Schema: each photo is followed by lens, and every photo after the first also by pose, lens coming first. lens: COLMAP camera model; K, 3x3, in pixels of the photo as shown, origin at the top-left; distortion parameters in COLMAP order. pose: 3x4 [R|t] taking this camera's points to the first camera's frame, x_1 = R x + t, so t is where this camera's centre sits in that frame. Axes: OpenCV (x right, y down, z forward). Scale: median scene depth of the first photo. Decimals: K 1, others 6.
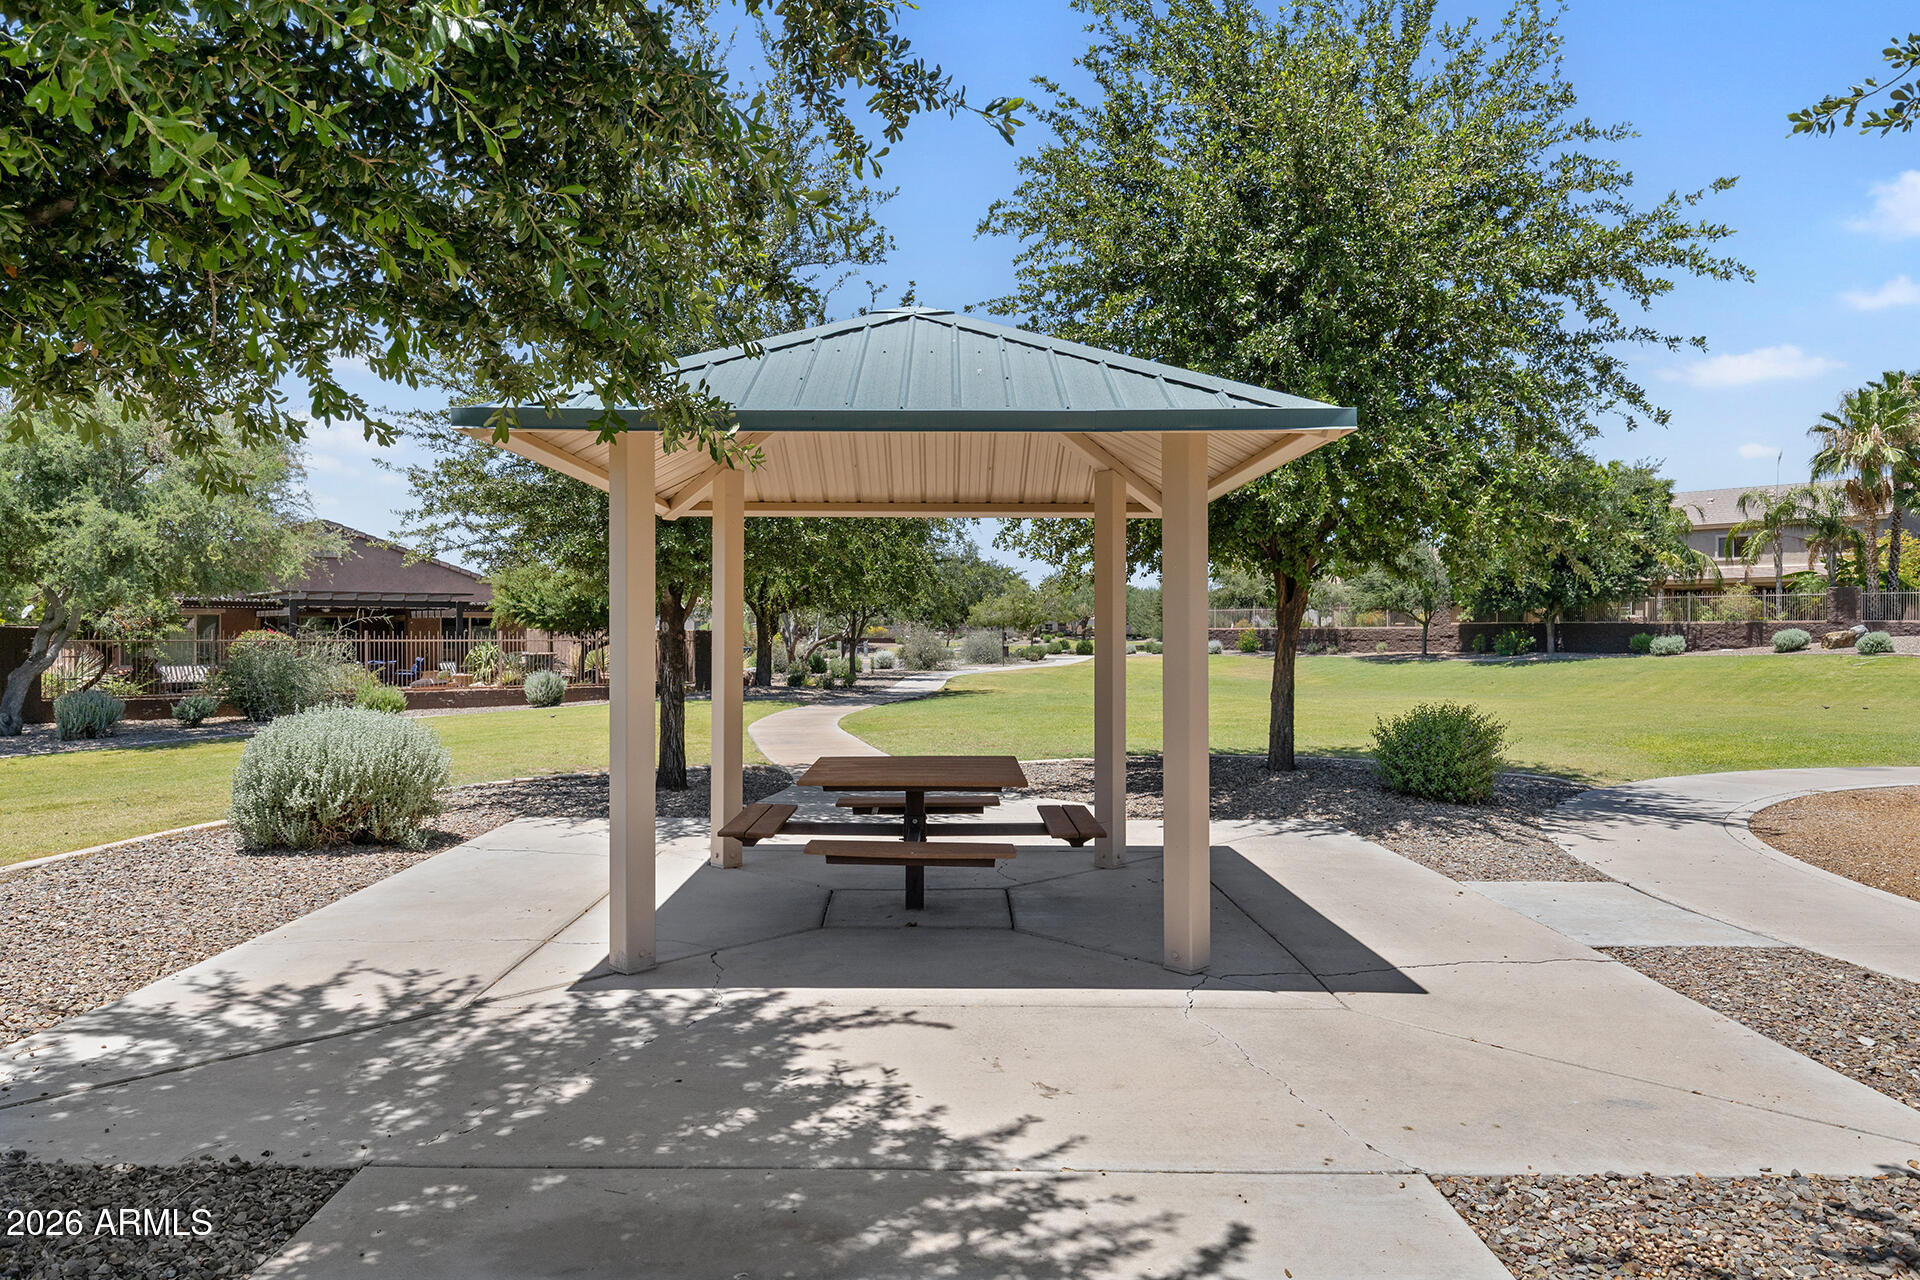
lens RADIAL K [[1272.6, 0, 958.9], [0, 1272.6, 642.0], [0, 0, 1]] dist [0.000664, -0.000038]
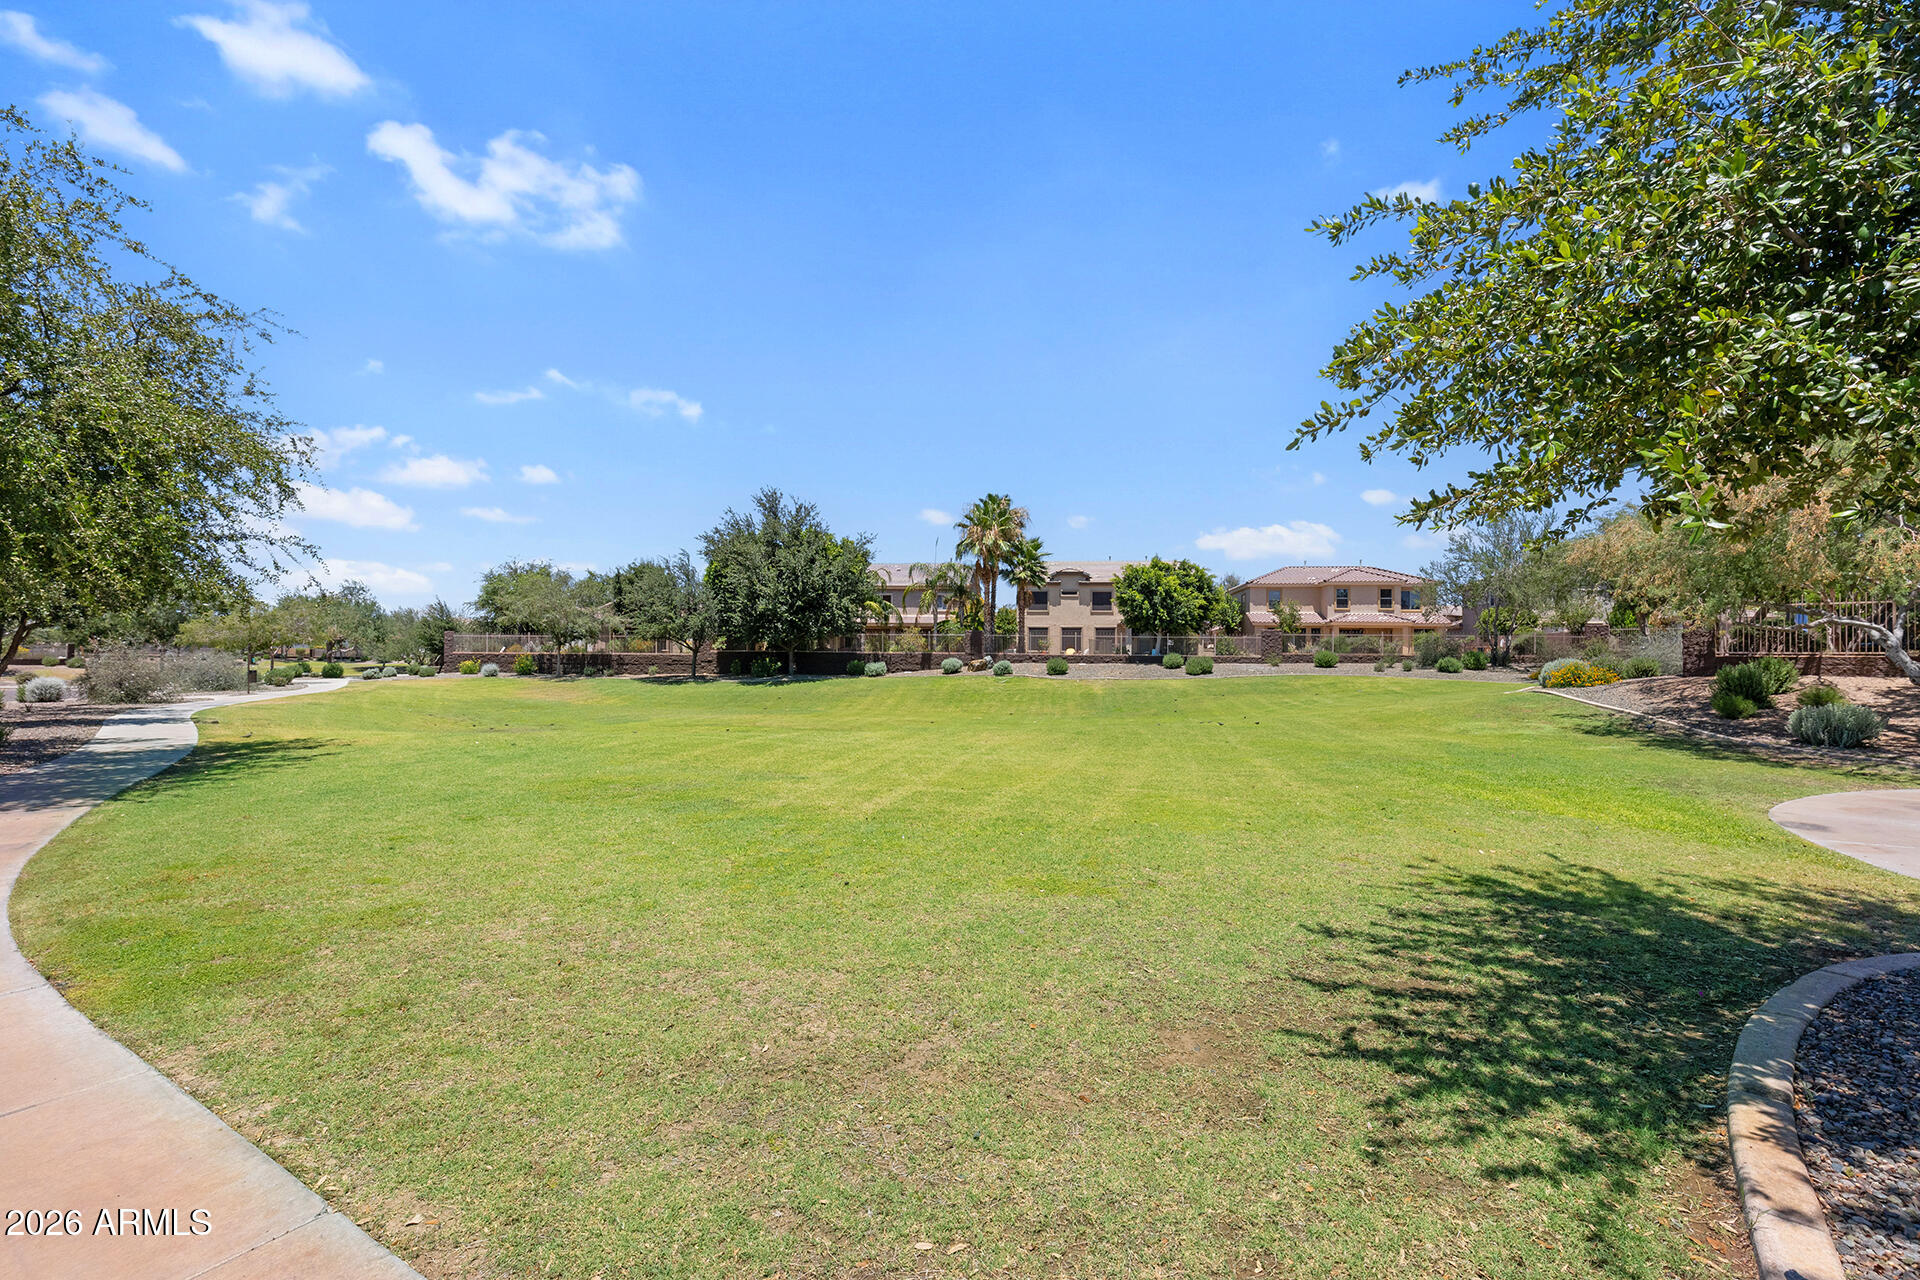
lens RADIAL K [[850.2, 0, 958.4], [0, 850.2, 652.1], [0, 0, 1]] dist [0.001162, -0.000032]
pose [[0.705623, 0.014273, 0.708444, -0.033627], [-0.003941, 0.999861, -0.016219, -0.001163], [-0.708577, 0.008652, 0.705580, 0.283481]]
